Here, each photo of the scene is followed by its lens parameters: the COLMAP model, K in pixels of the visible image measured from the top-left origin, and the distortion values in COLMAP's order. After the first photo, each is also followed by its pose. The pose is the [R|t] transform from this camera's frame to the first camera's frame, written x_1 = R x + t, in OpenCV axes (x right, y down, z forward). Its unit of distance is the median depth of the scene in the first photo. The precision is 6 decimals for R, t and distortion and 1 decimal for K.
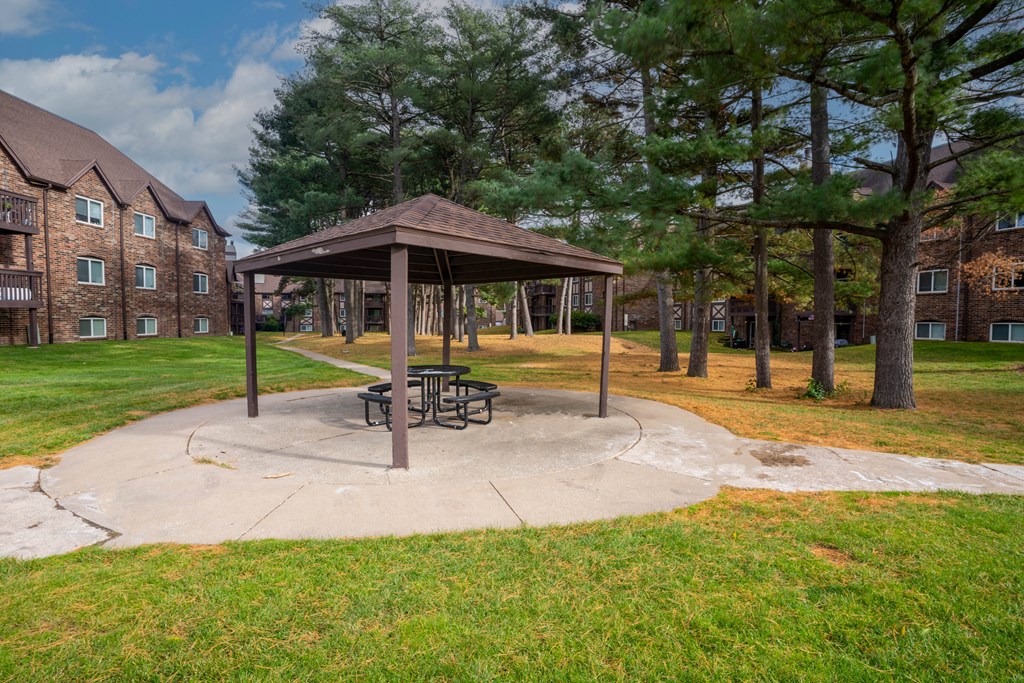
lens RADIAL K [[503.6, 0, 517.0], [0, 503.6, 349.5], [0, 0, 1]] dist [0.000171, 0.000045]
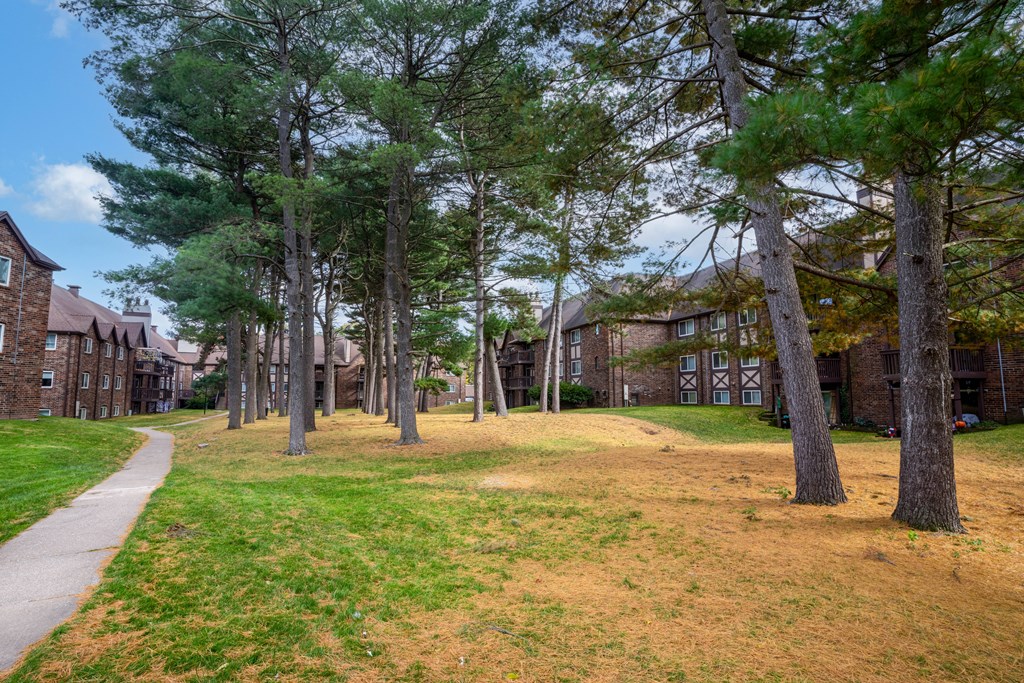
lens RADIAL K [[515.1, 0, 492.2], [0, 515.1, 338.2], [0, 0, 1]] dist [-0.078304, 0.032564]
pose [[0.999963, -0.008391, 0.001707, 0.009329], [0.008558, 0.985625, -0.168731, -0.011515], [-0.000267, 0.168739, 0.985661, 0.248957]]
